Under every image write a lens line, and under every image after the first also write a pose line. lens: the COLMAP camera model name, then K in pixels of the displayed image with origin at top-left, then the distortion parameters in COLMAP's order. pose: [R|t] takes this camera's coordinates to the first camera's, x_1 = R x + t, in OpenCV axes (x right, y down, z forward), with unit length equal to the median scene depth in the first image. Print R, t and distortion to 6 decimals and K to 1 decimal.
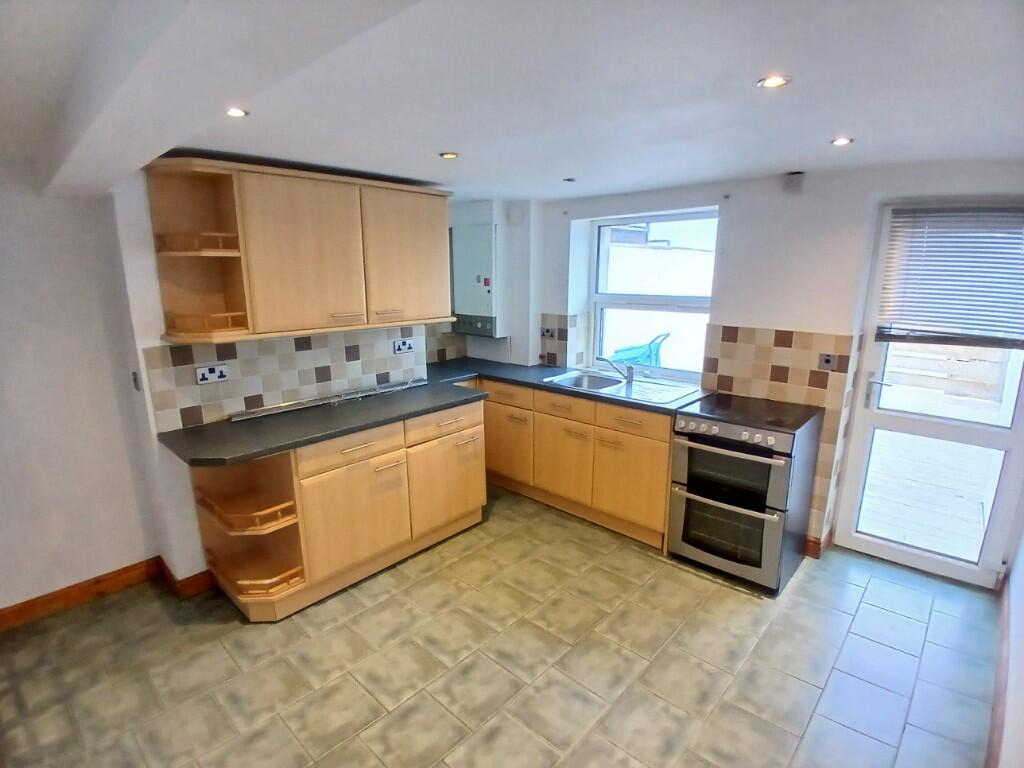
lens RADIAL K [[518.1, 0, 509.9], [0, 518.1, 388.4], [0, 0, 1]] dist [0.002277, -0.000652]
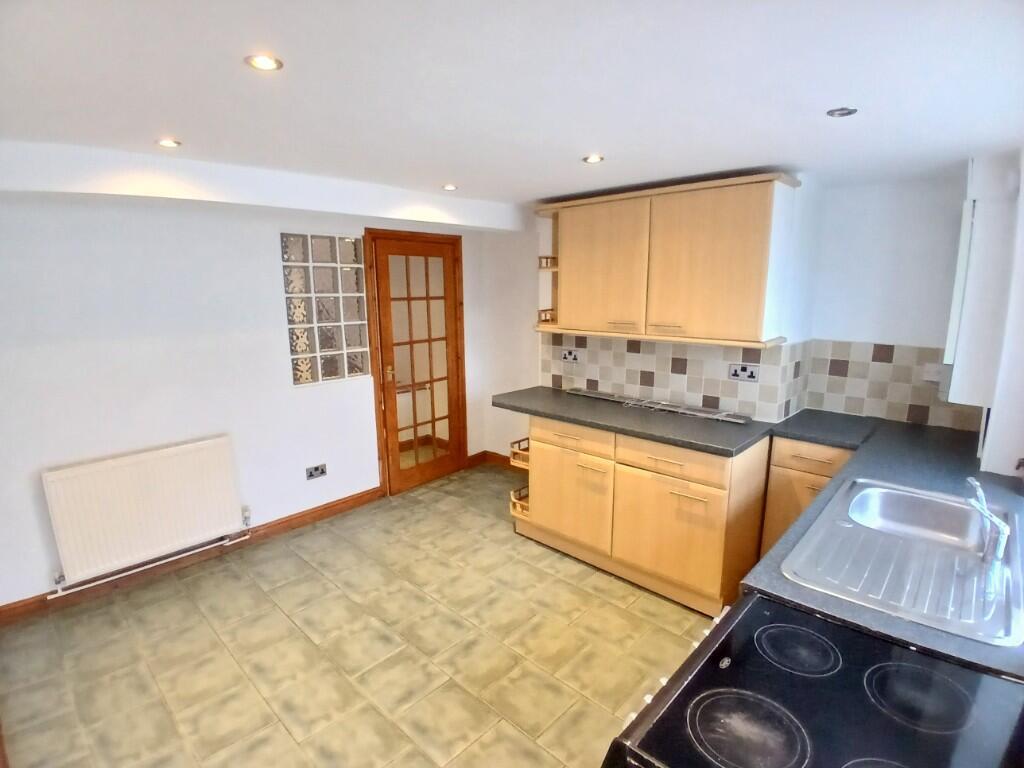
lens RADIAL K [[518.1, 0, 509.9], [0, 518.1, 388.4], [0, 0, 1]] dist [0.002277, -0.000652]
pose [[-0.009799, 0.202538, -0.979225, 0.746334], [-0.217623, 0.955368, 0.199781, -0.173458], [0.975984, 0.215059, 0.034715, 0.759602]]
